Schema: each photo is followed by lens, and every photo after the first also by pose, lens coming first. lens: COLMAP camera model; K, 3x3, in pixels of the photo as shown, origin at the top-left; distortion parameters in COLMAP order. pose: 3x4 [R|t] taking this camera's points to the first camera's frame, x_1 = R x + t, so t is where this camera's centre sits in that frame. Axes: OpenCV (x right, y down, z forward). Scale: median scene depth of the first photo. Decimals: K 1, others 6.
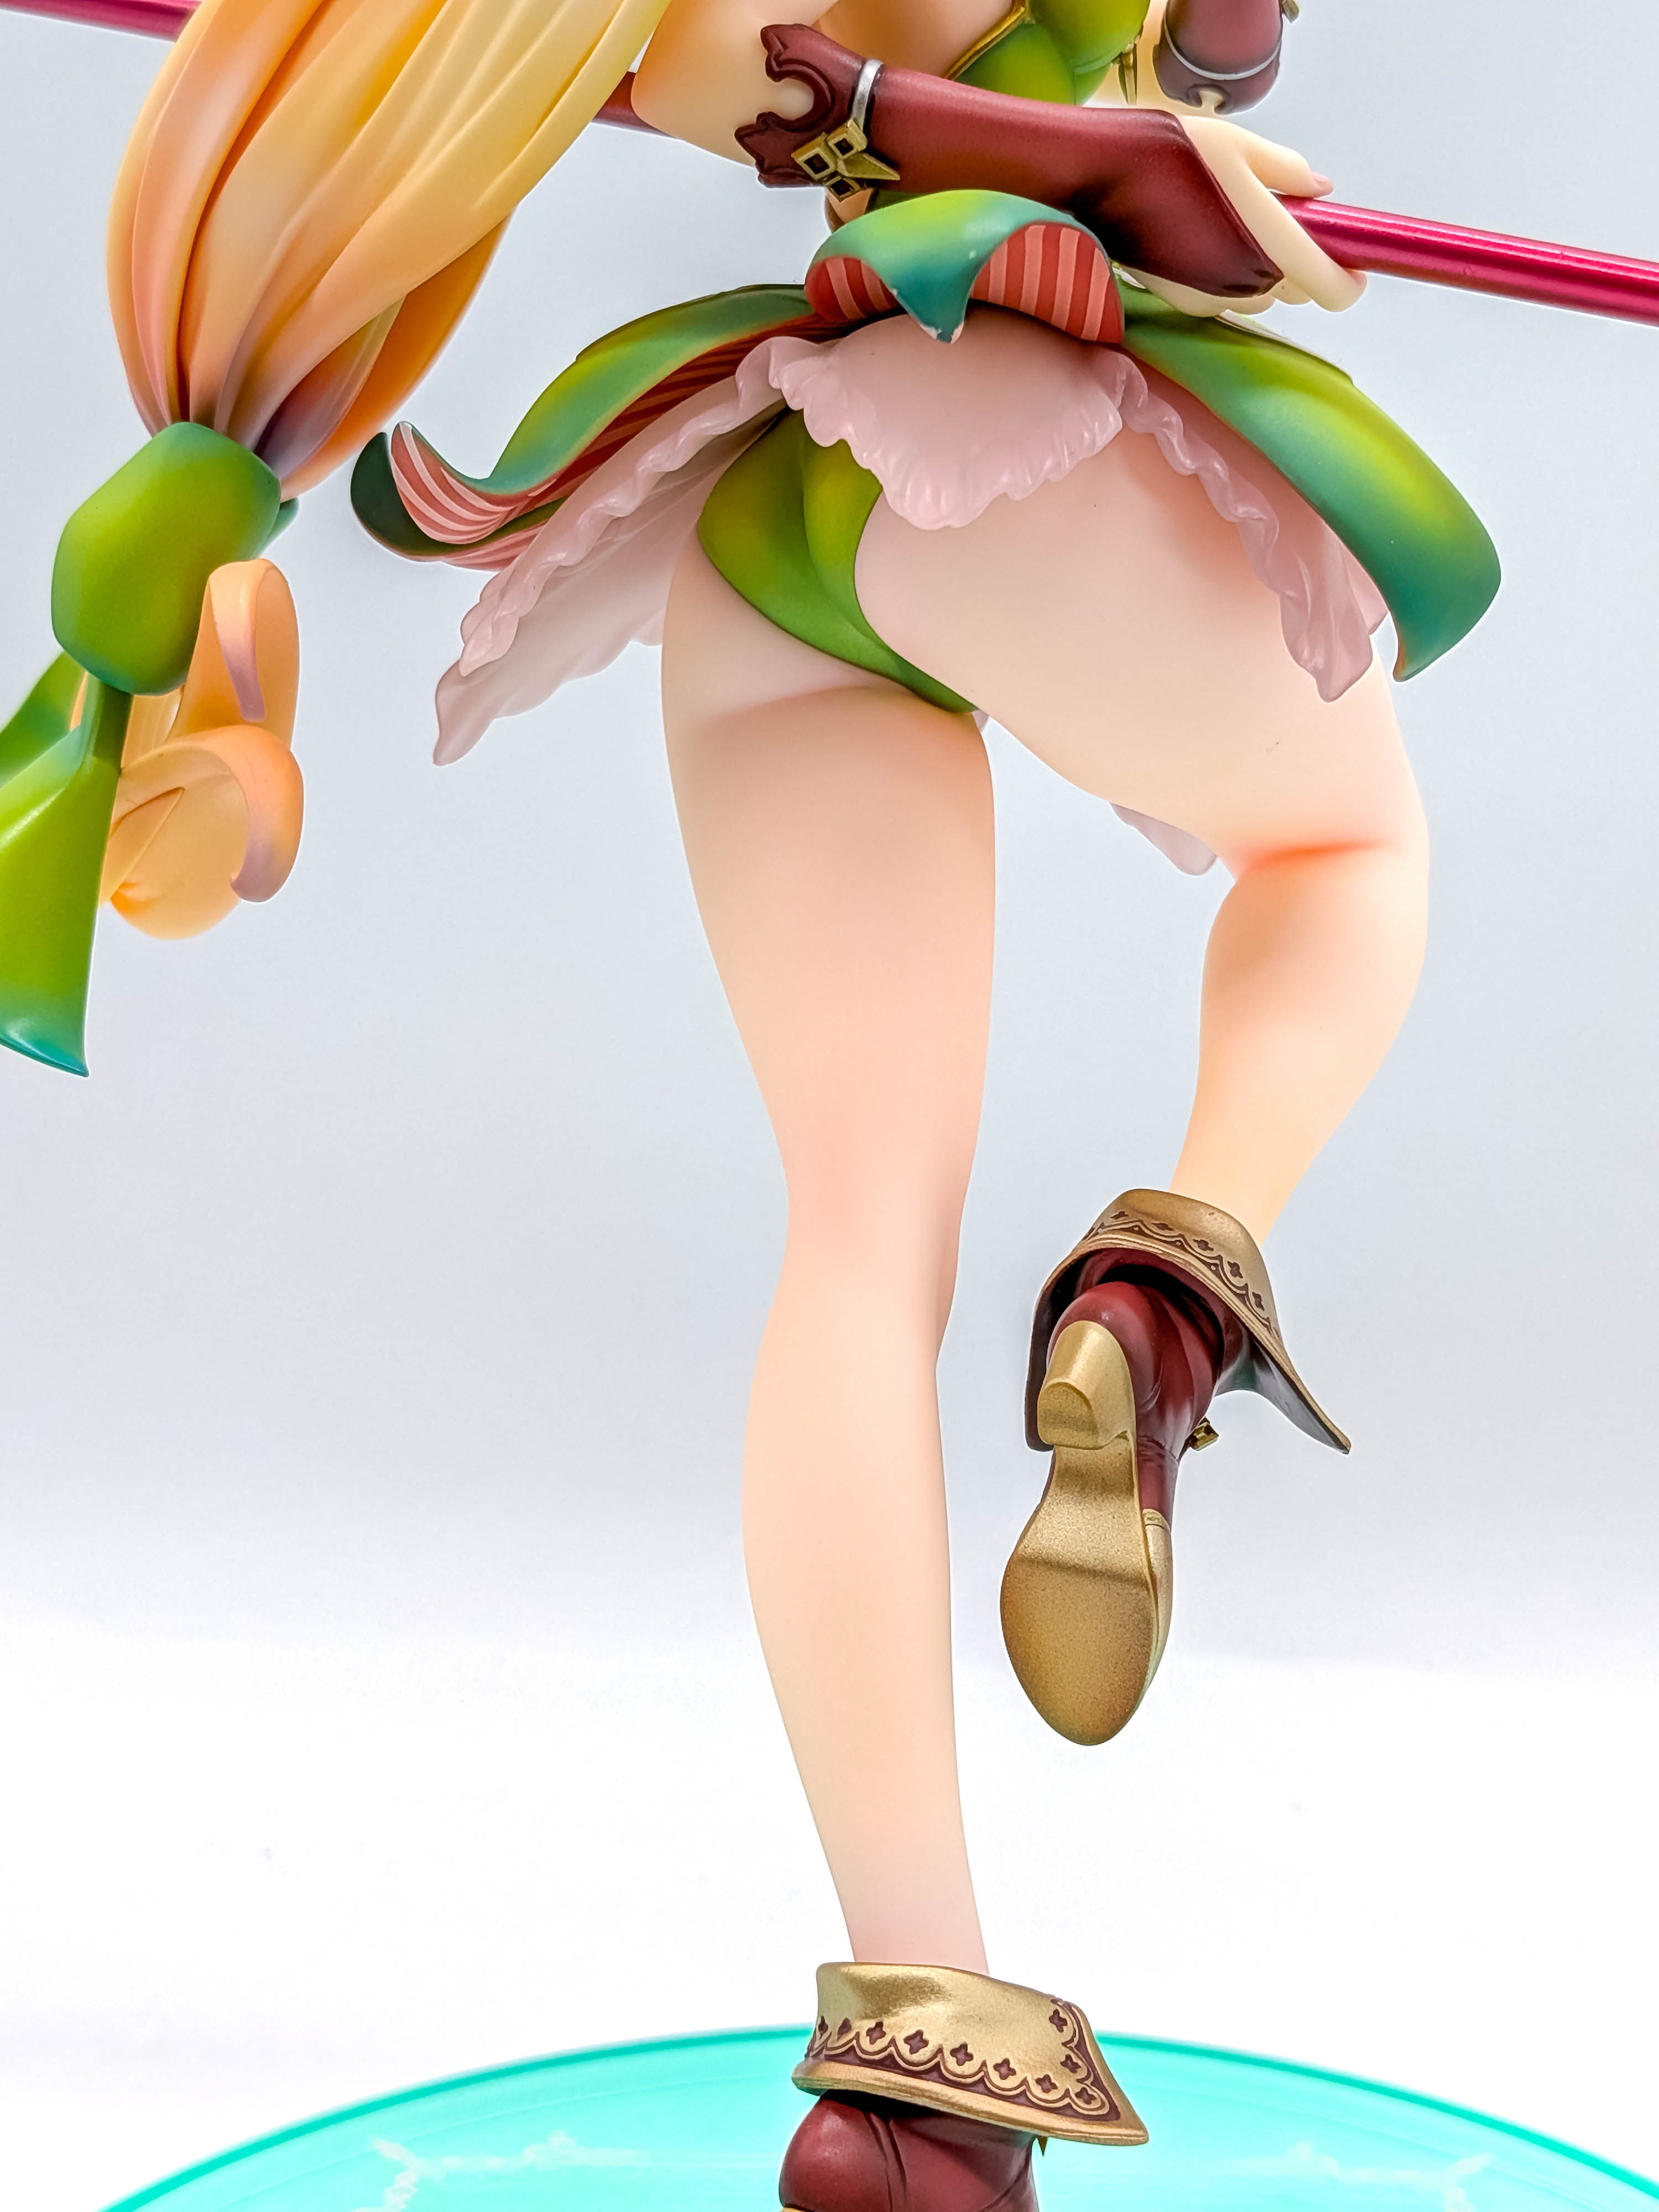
lens RADIAL K [[3372.3, 0, 882.1], [0, 3372.3, 1096.5], [0, 0, 1]] dist [0.058059, -0.026458]
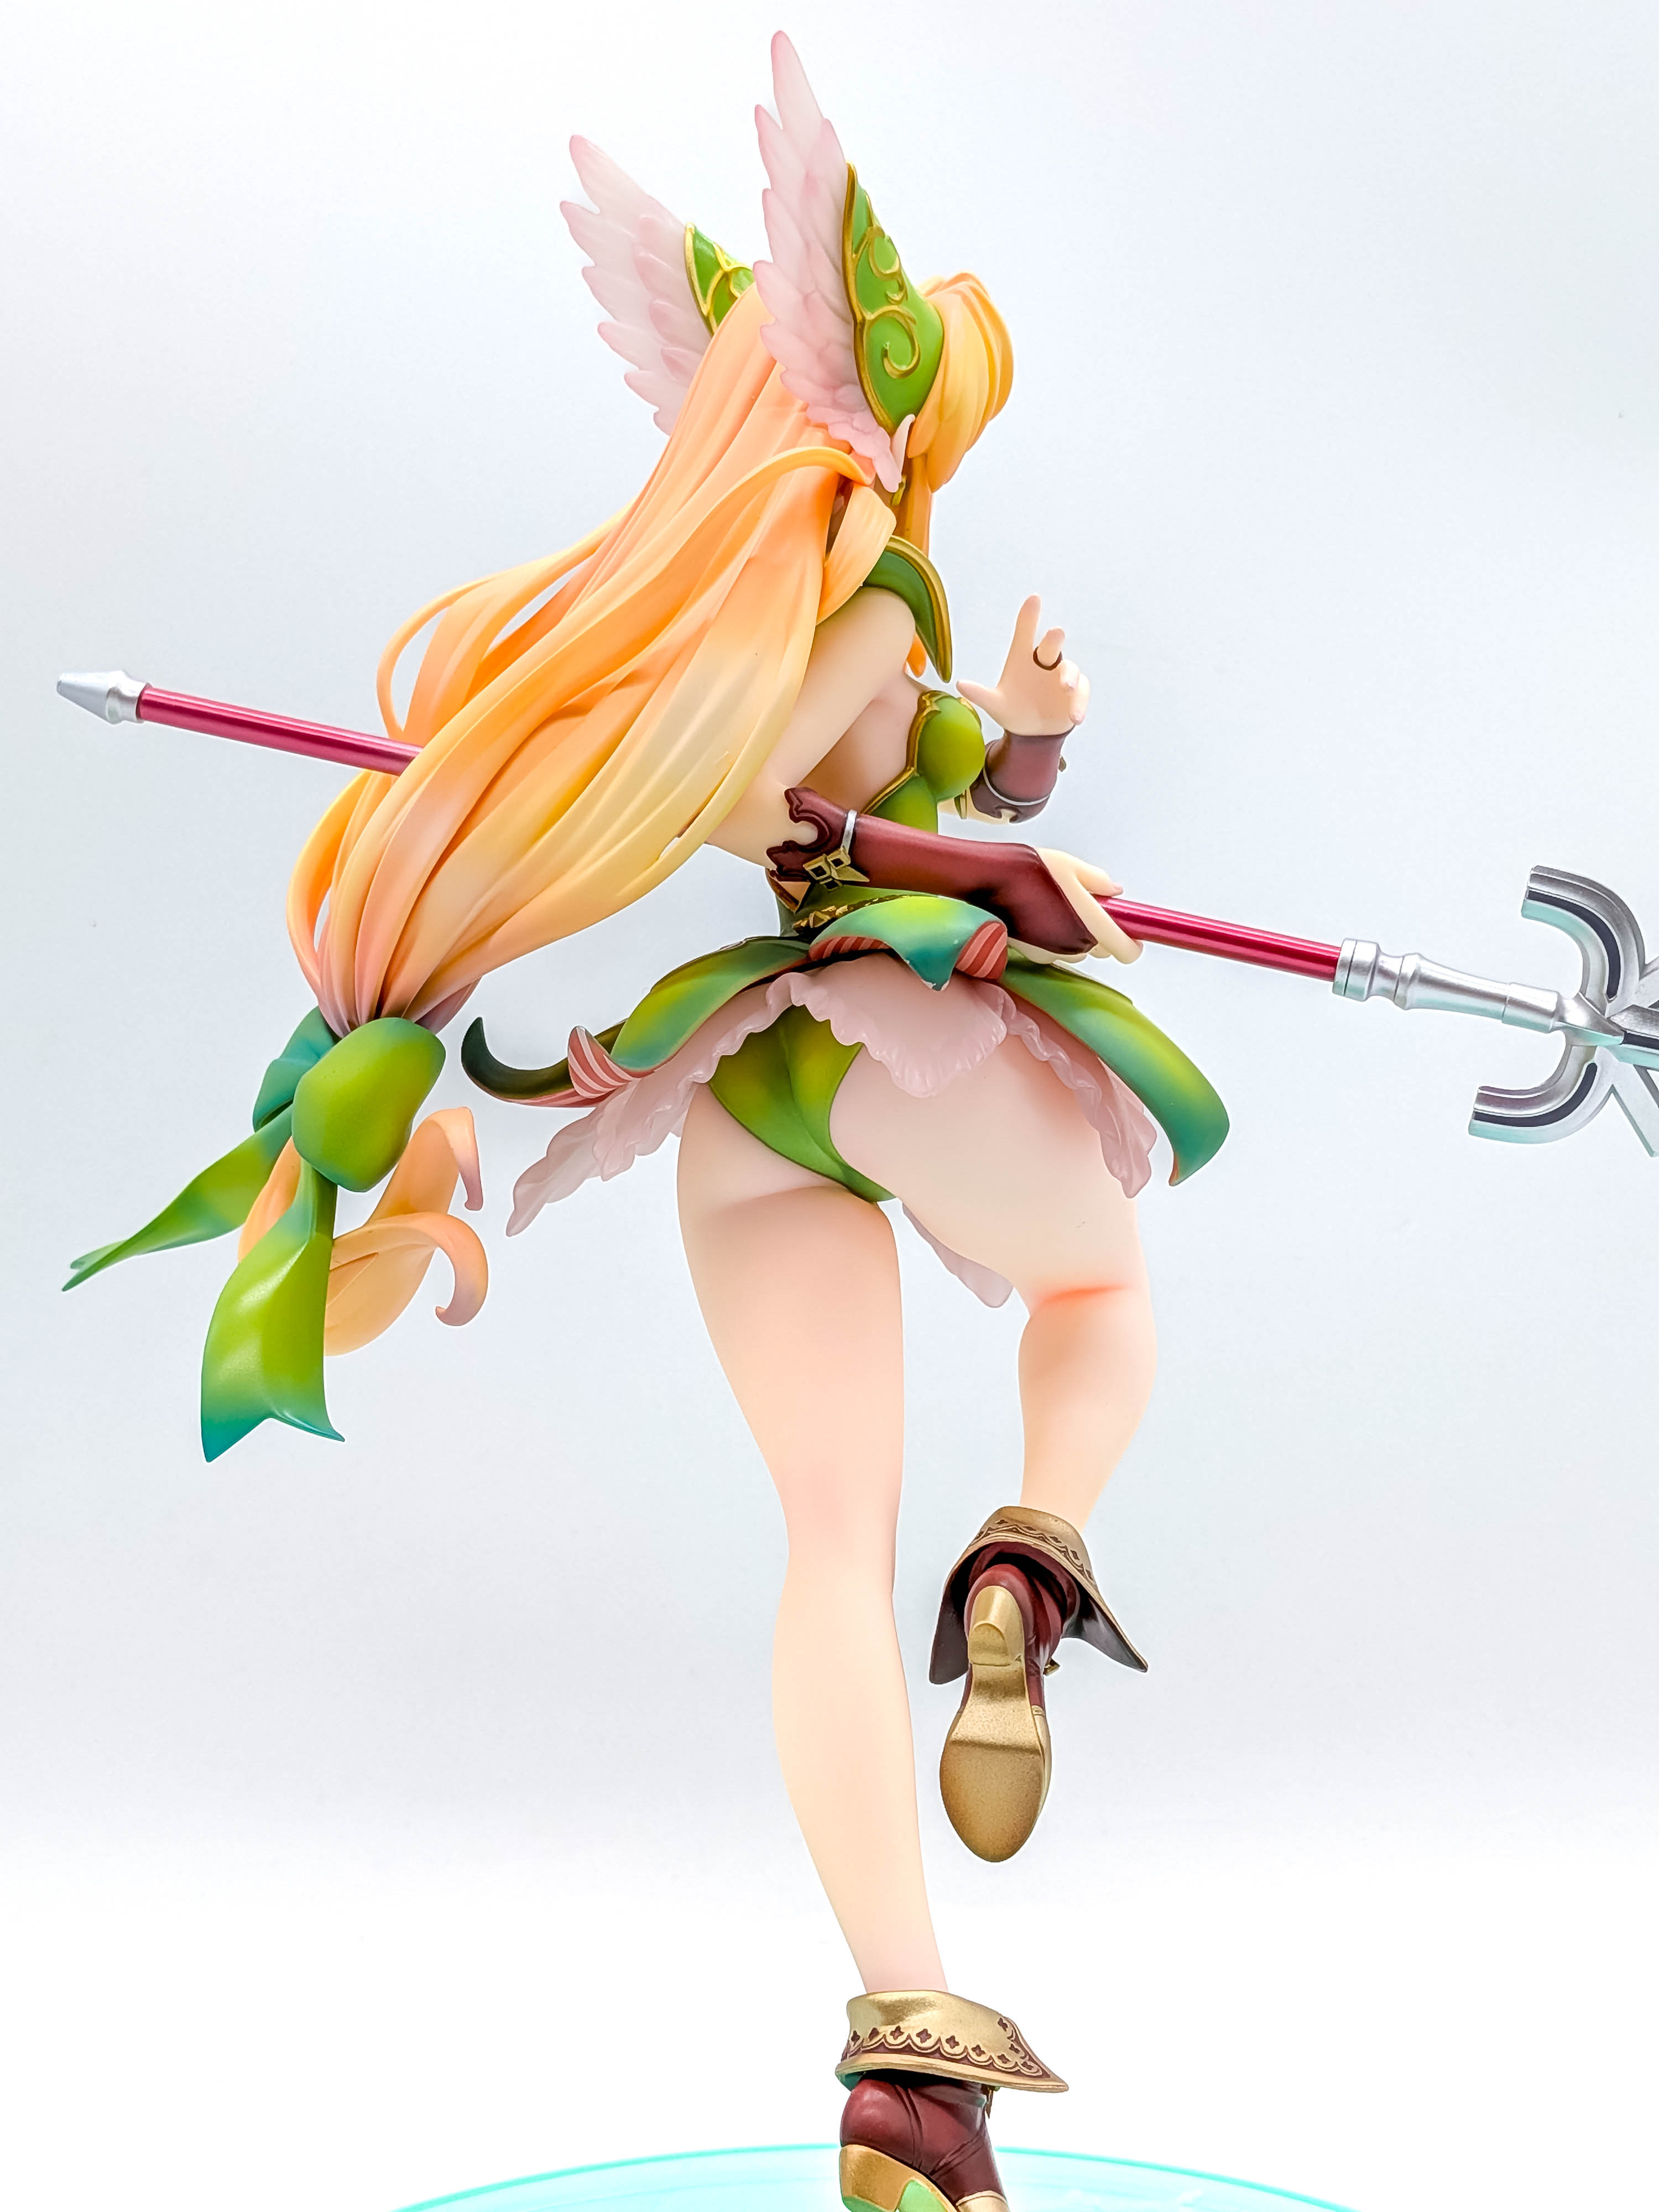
lens RADIAL K [[3372.3, 0, 882.1], [0, 3372.3, 1096.5], [0, 0, 1]] dist [0.058059, -0.026458]
pose [[0.982703, 0.006233, 0.185082, -0.287954], [0.019034, 0.990741, -0.134427, 0.051260], [-0.184206, 0.135625, 0.973485, -0.571825]]
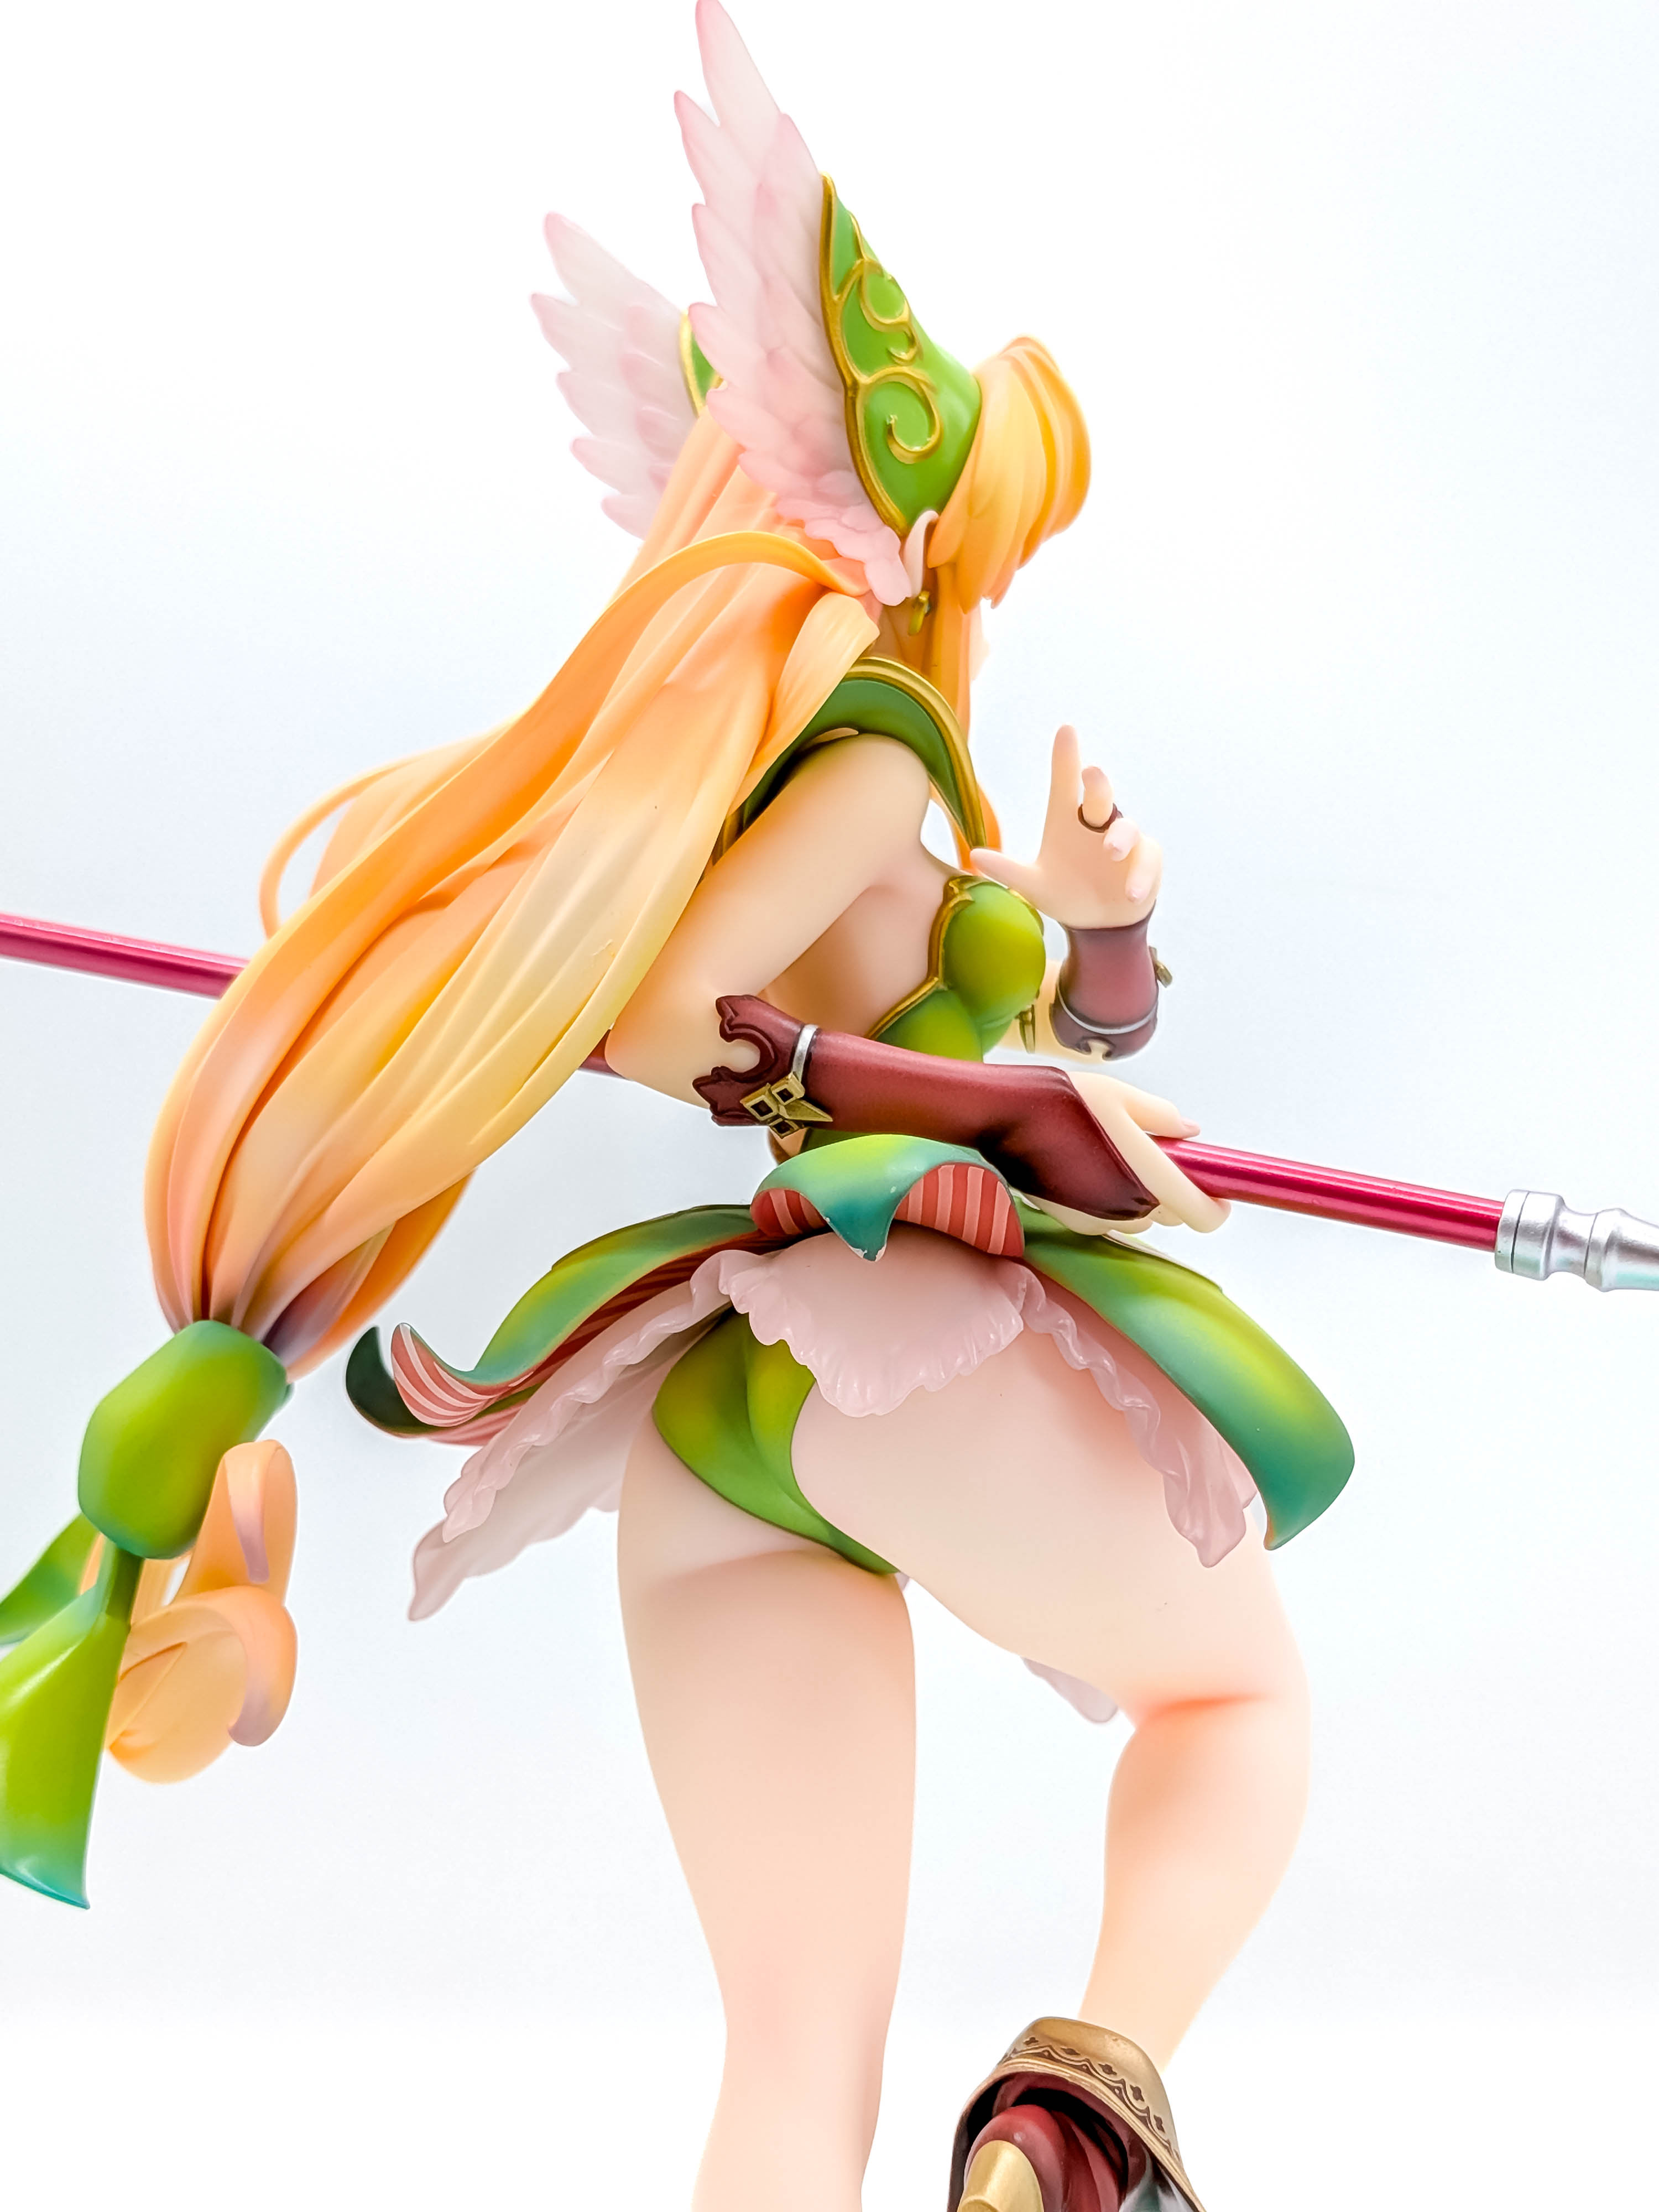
lens RADIAL K [[3372.3, 0, 882.1], [0, 3372.3, 1096.5], [0, 0, 1]] dist [0.058059, -0.026458]
pose [[0.999773, 0.005537, 0.020577, -0.001652], [-0.000235, 0.968460, -0.249170, 0.012813], [-0.021308, 0.249109, 0.968241, -0.136884]]
